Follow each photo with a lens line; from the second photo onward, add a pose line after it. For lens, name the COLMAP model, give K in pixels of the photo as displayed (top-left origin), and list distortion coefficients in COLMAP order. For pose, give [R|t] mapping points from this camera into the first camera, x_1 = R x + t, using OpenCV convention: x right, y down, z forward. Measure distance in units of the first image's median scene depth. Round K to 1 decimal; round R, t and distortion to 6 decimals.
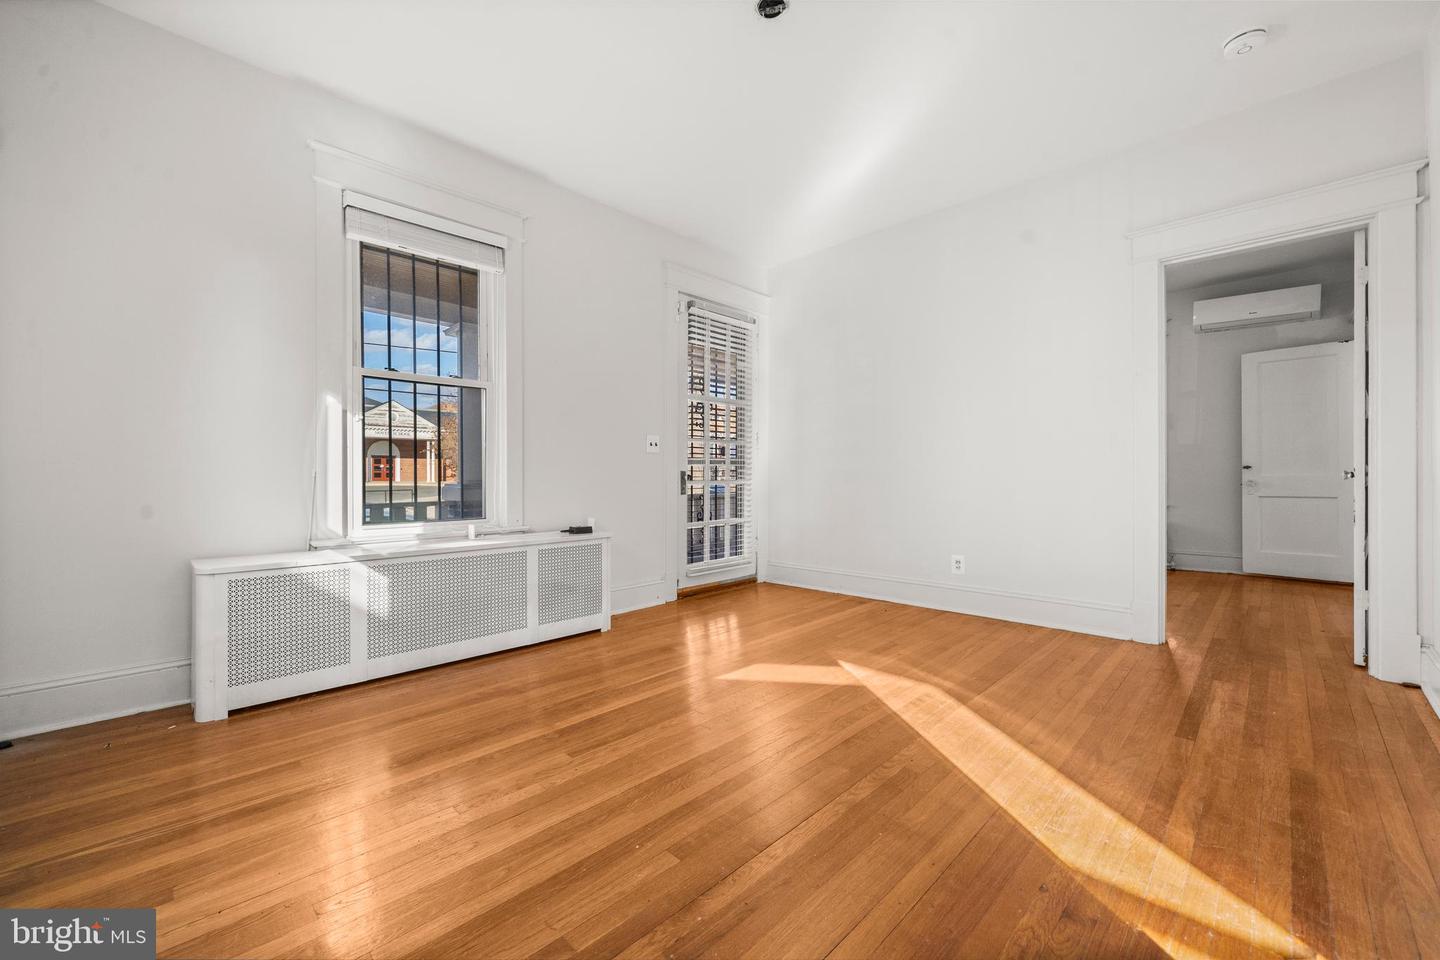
lens RADIAL K [[574.6, 0, 715.1], [0, 574.6, 477.0], [0, 0, 1]] dist [-0.000477, 0.000123]
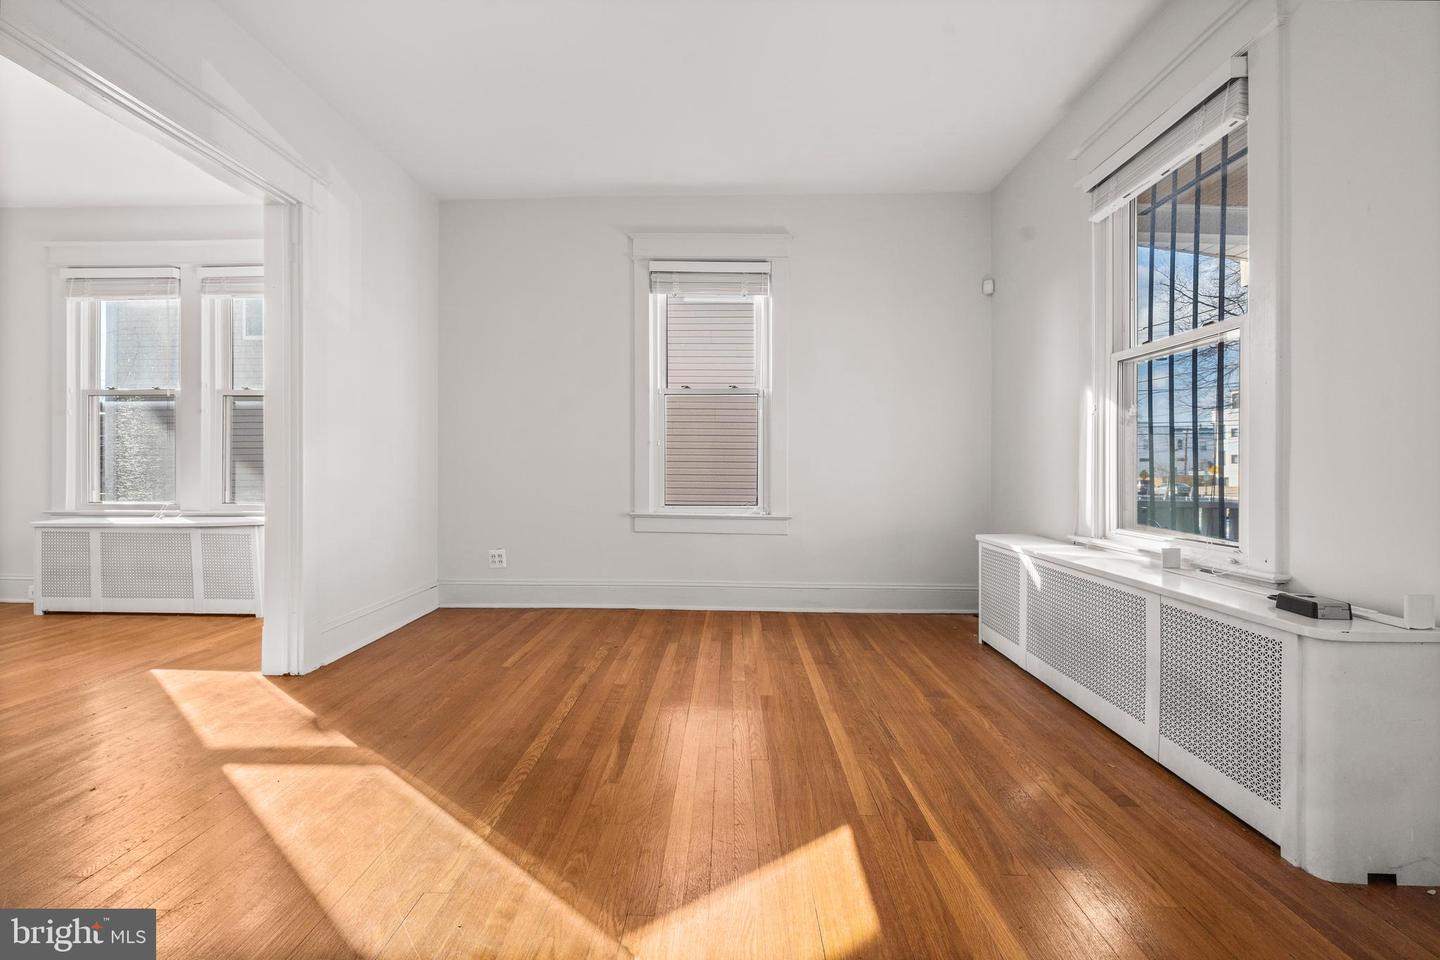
lens RADIAL K [[577.5, 0, 710.3], [0, 577.5, 467.3], [0, 0, 1]] dist [0.000690, 0.000219]
pose [[-0.733412, 0.001619, -0.679782, 0.440629], [-0.000373, 0.999996, 0.002784, -0.012355], [0.679784, 0.002295, -0.733409, 1.168664]]
